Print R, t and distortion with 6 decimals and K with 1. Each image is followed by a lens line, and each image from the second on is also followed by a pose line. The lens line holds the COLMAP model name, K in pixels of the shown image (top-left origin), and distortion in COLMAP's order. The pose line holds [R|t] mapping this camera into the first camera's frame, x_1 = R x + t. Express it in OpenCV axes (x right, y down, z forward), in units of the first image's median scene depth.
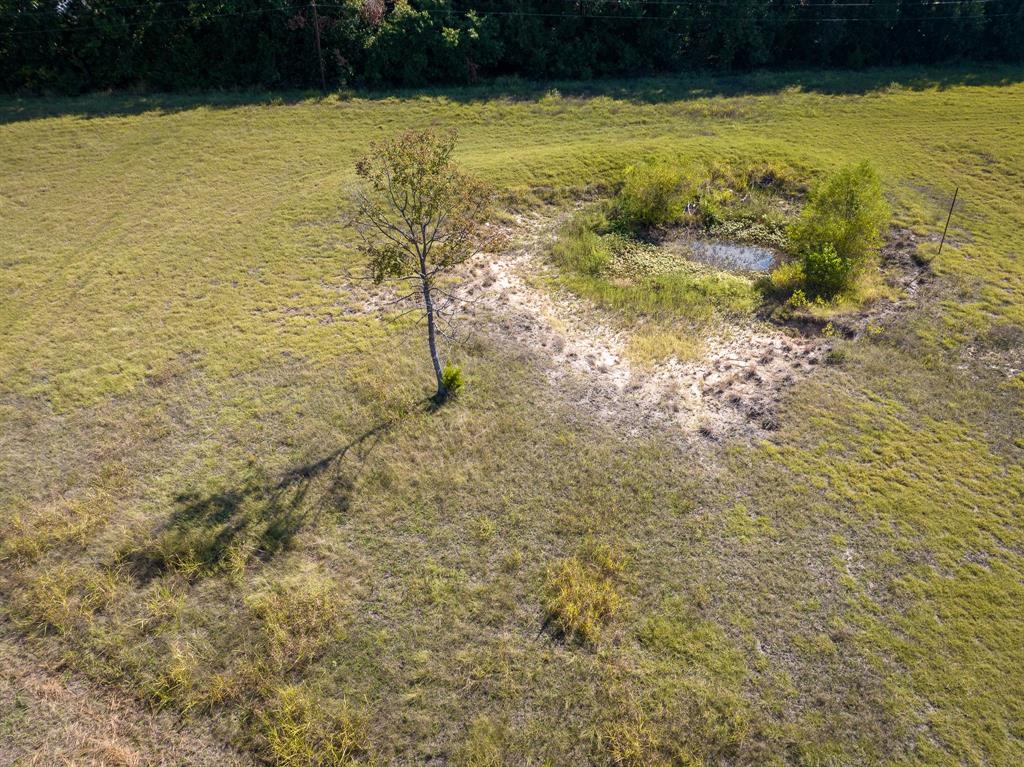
lens RADIAL K [[718.6, 0, 507.2], [0, 718.6, 386.6], [0, 0, 1]] dist [-0.040913, 0.016694]
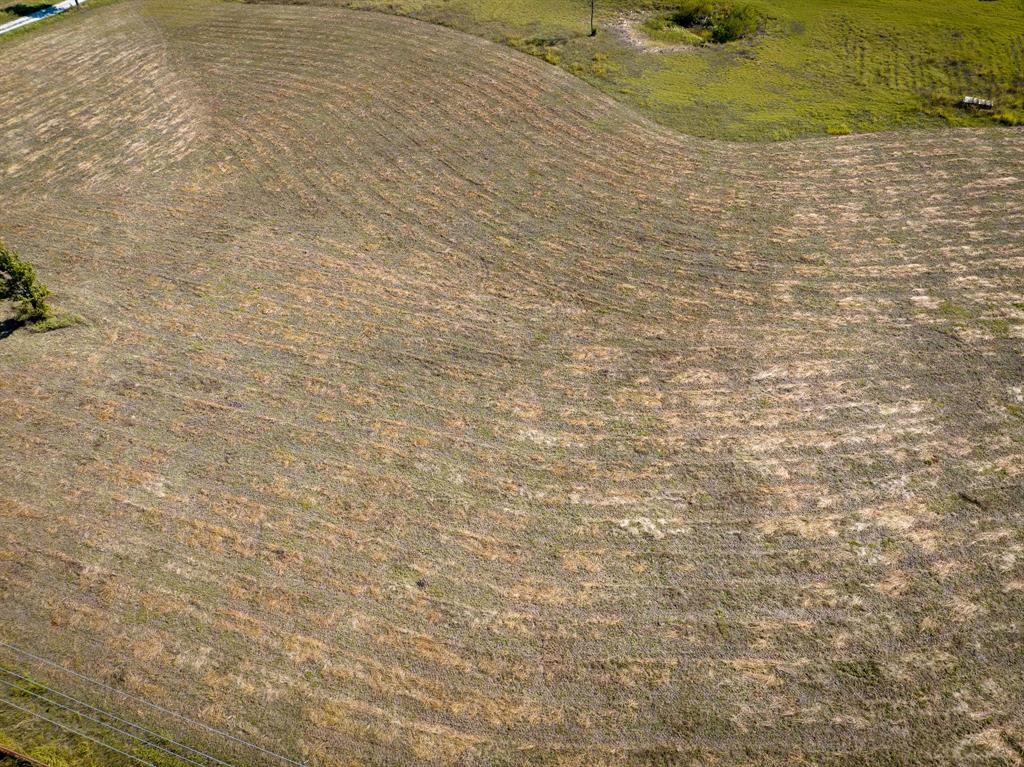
lens RADIAL K [[718.6, 0, 512.5], [0, 718.6, 384.8], [0, 0, 1]] dist [-0.040913, 0.016694]
pose [[0.920321, 0.282523, -0.270535, 0.523901], [-0.239767, 0.953900, 0.180516, 0.581800], [0.309063, -0.101268, 0.945635, -1.461883]]
